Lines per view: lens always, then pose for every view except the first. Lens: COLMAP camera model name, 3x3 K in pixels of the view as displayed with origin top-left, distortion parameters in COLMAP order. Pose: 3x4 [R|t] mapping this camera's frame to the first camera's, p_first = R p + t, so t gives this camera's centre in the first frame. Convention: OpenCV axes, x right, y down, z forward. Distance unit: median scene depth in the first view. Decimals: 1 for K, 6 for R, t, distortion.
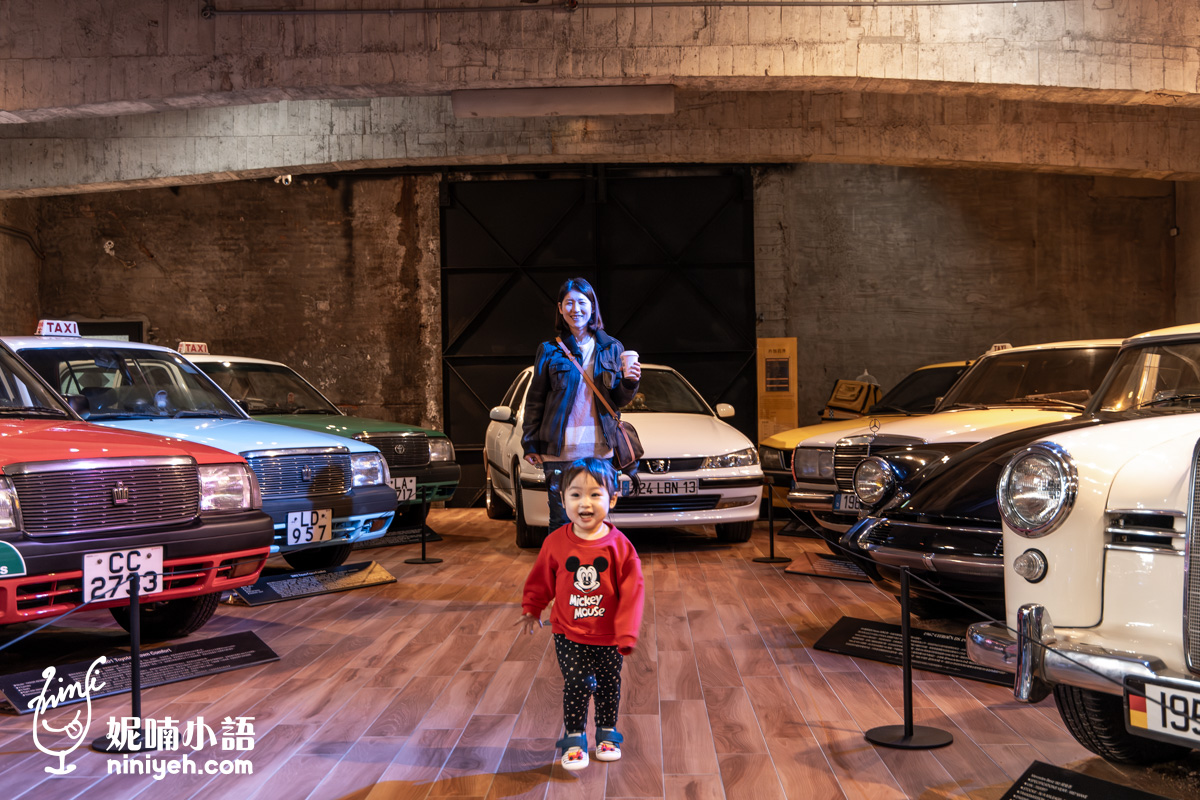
lens RADIAL K [[1298.0, 0, 600.0], [0, 1298.0, 400.0], [0, 0, 1]] dist [-0.007721, -0.015509]
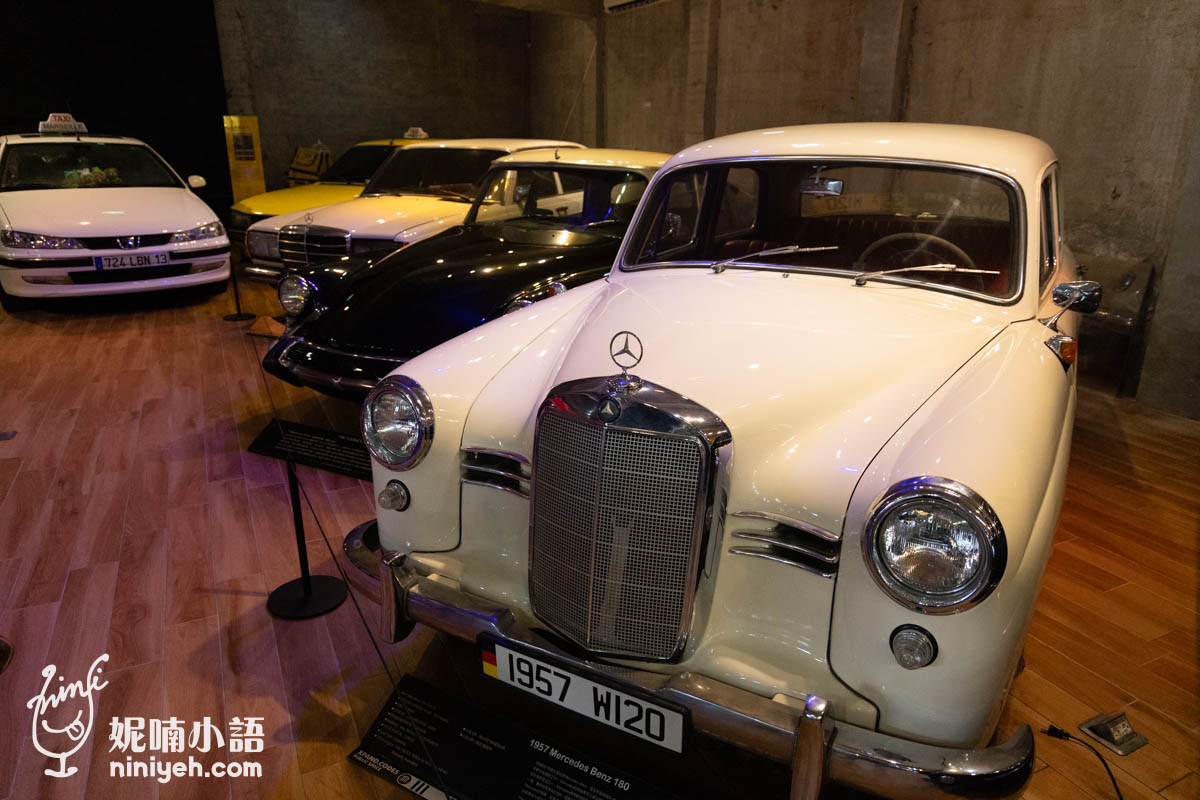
lens RADIAL K [[805.6, 0, 600.0], [0, 805.6, 400.0], [0, 0, 1]] dist [0.016255, 0.001161]
pose [[0.878006, -0.126254, 0.461699, 0.061594], [-0.024587, 0.951416, 0.306926, -0.049145], [-0.478019, -0.280835, 0.832244, 0.132357]]
